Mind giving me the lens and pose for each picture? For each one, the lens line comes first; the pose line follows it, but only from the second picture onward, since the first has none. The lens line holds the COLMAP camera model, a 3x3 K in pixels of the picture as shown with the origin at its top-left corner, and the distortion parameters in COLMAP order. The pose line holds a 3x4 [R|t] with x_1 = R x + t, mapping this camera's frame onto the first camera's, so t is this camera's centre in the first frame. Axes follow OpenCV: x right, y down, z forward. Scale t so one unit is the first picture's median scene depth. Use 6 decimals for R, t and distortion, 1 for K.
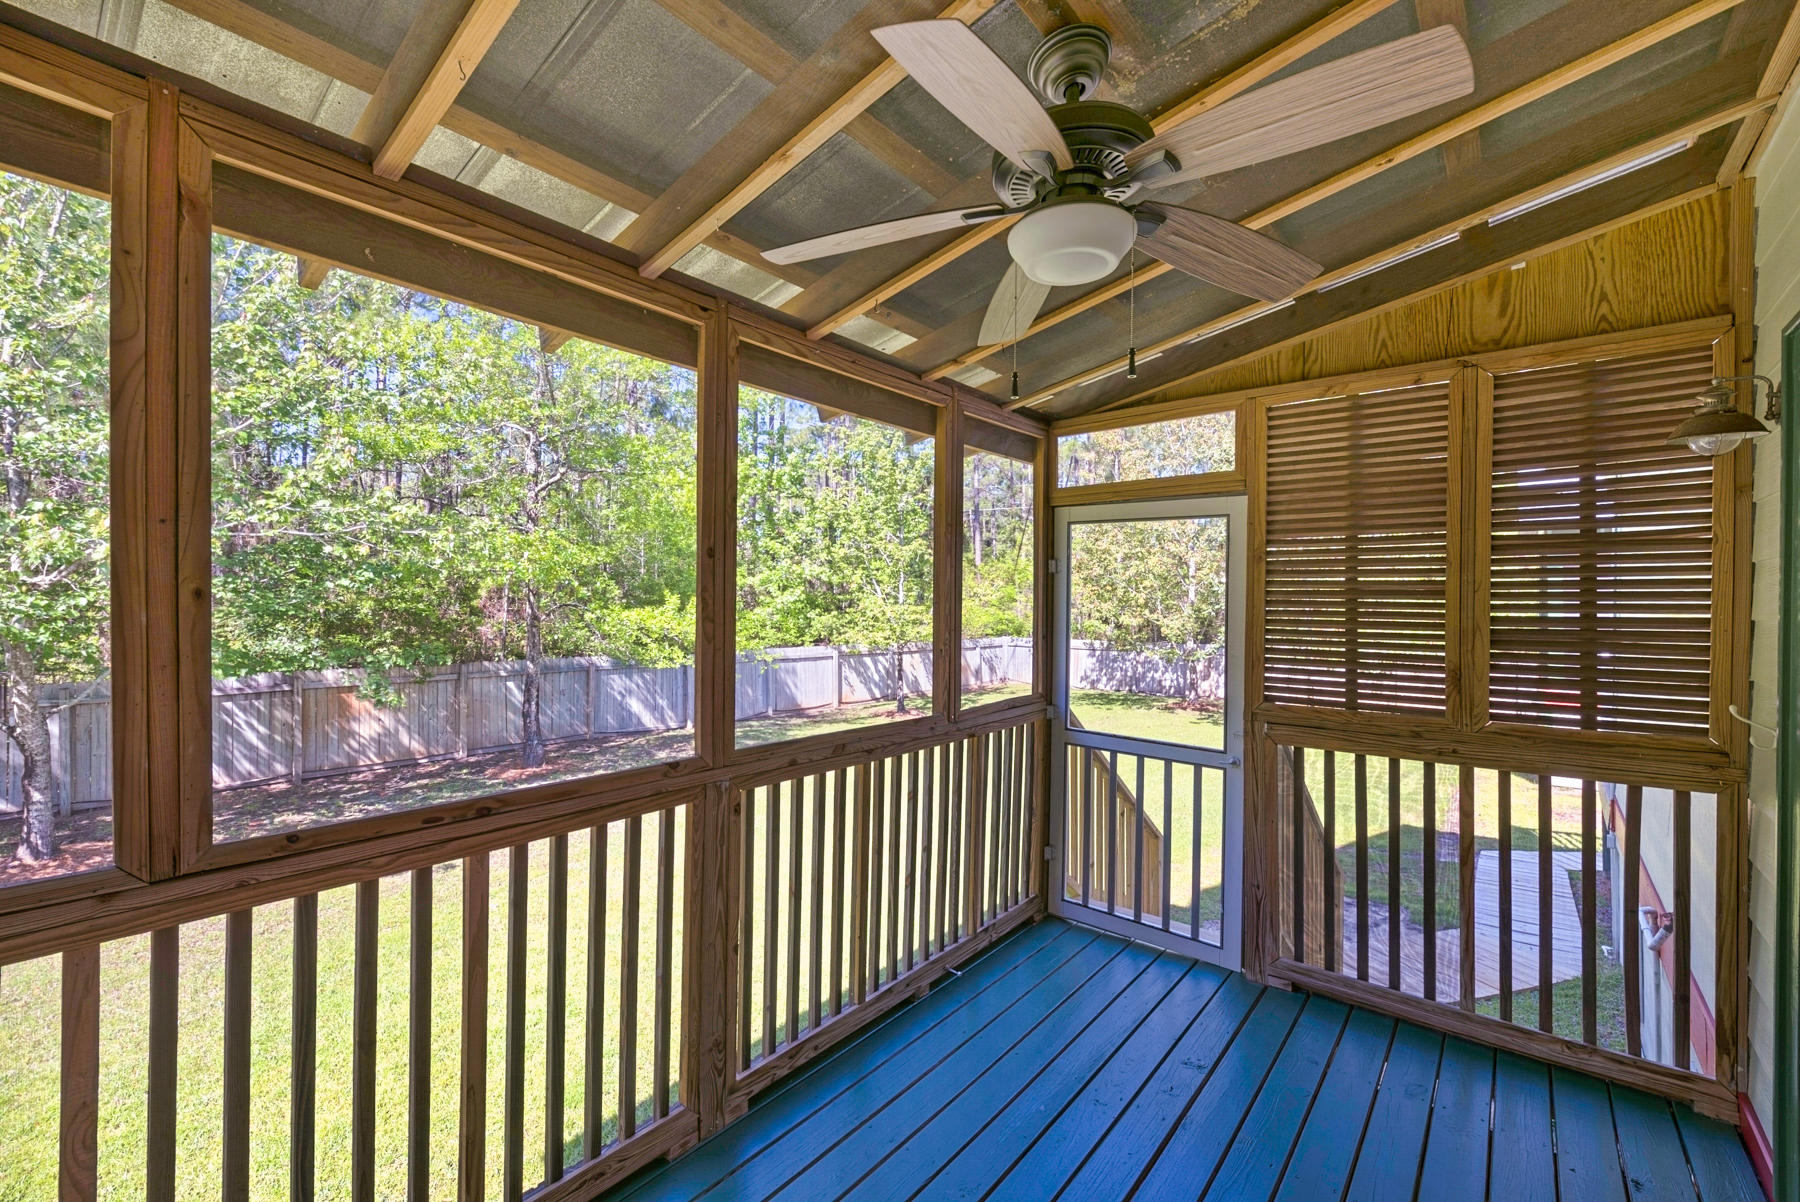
lens RADIAL K [[787.3, 0, 881.4], [0, 787.3, 604.2], [0, 0, 1]] dist [0.000253, 0.000144]
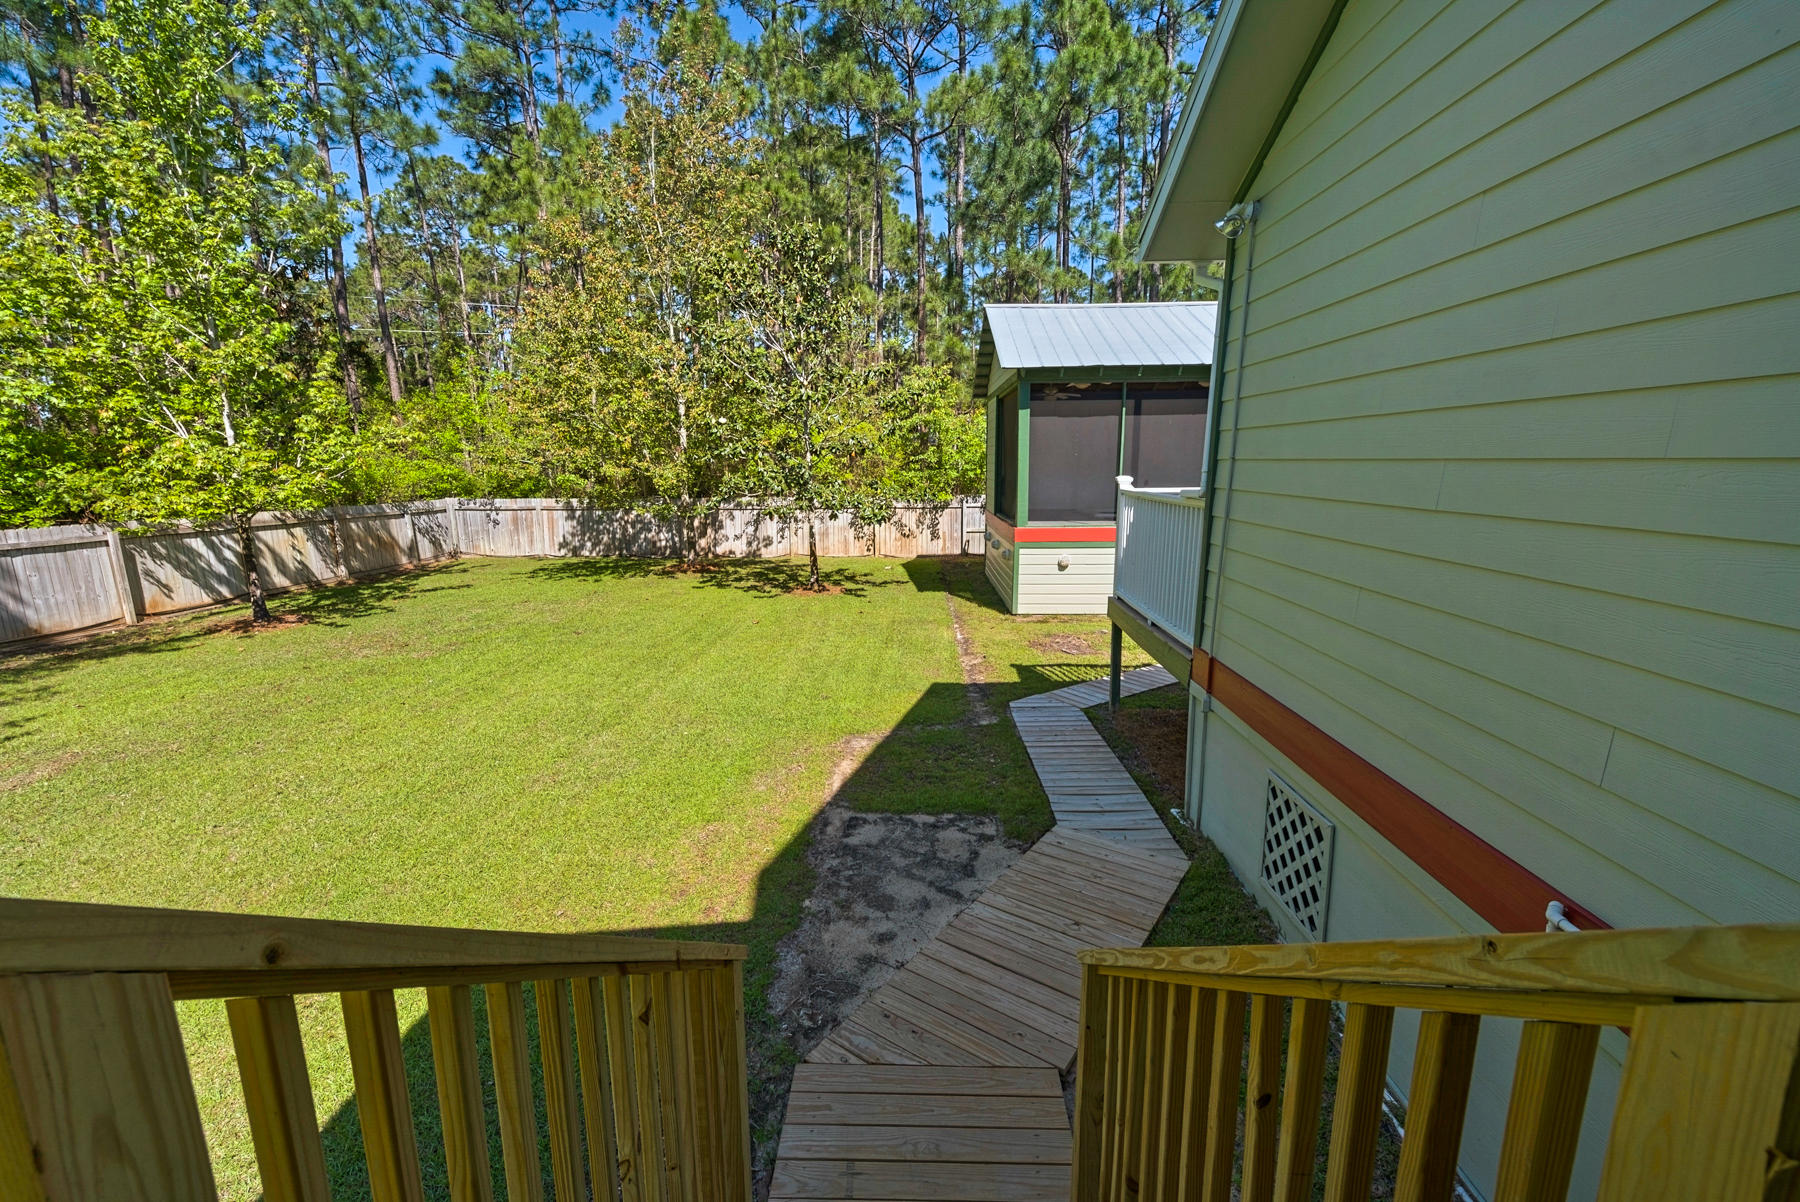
lens RADIAL K [[761.1, 0, 904.8], [0, 761.1, 610.2], [0, 0, 1]] dist [0.001666, 0.000106]
pose [[0.785296, -0.127029, 0.605949, 0.051047], [0.009928, 0.981183, 0.192825, 0.011857], [-0.619041, -0.145408, 0.771780, 0.167552]]
